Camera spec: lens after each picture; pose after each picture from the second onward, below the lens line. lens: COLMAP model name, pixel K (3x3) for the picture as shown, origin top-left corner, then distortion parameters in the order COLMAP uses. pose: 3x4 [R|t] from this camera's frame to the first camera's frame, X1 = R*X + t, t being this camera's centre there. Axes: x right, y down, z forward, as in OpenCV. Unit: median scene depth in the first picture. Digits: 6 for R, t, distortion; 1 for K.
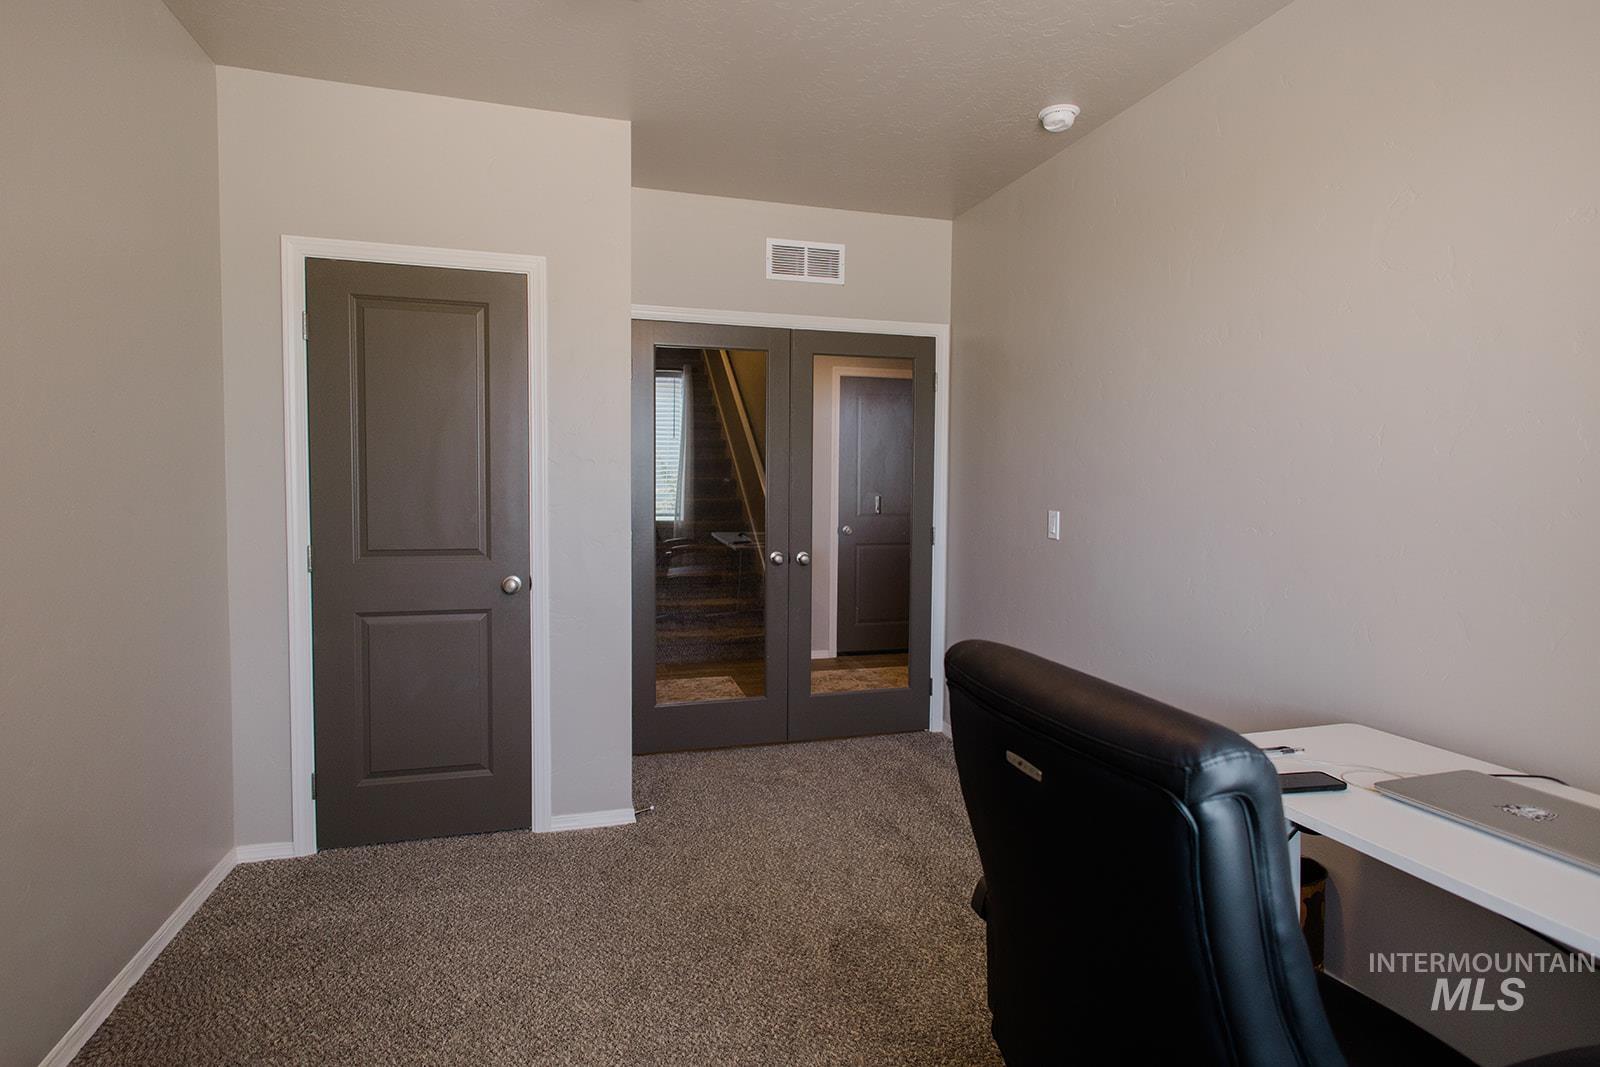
lens RADIAL K [[738.6, 0, 726.9], [0, 738.6, 531.3], [0, 0, 1]] dist [-0.002205, -0.000144]
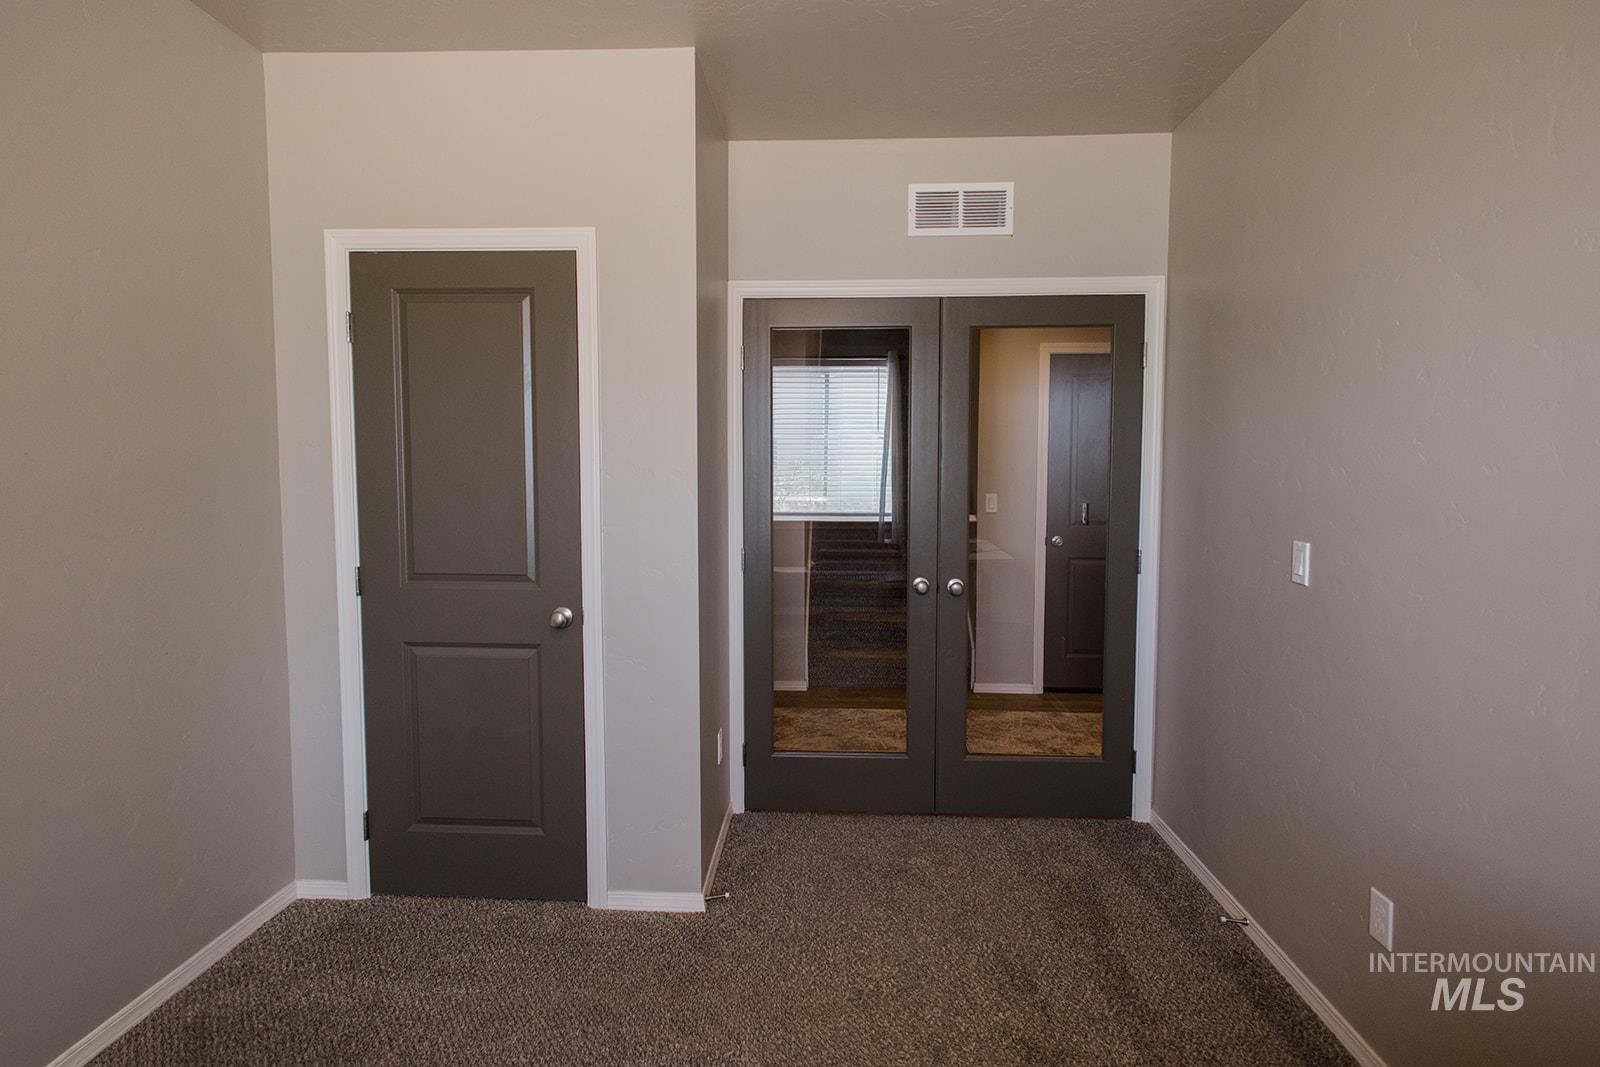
lens RADIAL K [[719.6, 0, 798.6], [0, 719.6, 524.0], [0, 0, 1]] dist [-0.001494, -0.000394]
pose [[0.961054, 0.013132, -0.276048, 0.172747], [-0.011153, 0.999900, 0.008736, -0.039685], [0.276135, -0.005317, 0.961104, 0.238938]]
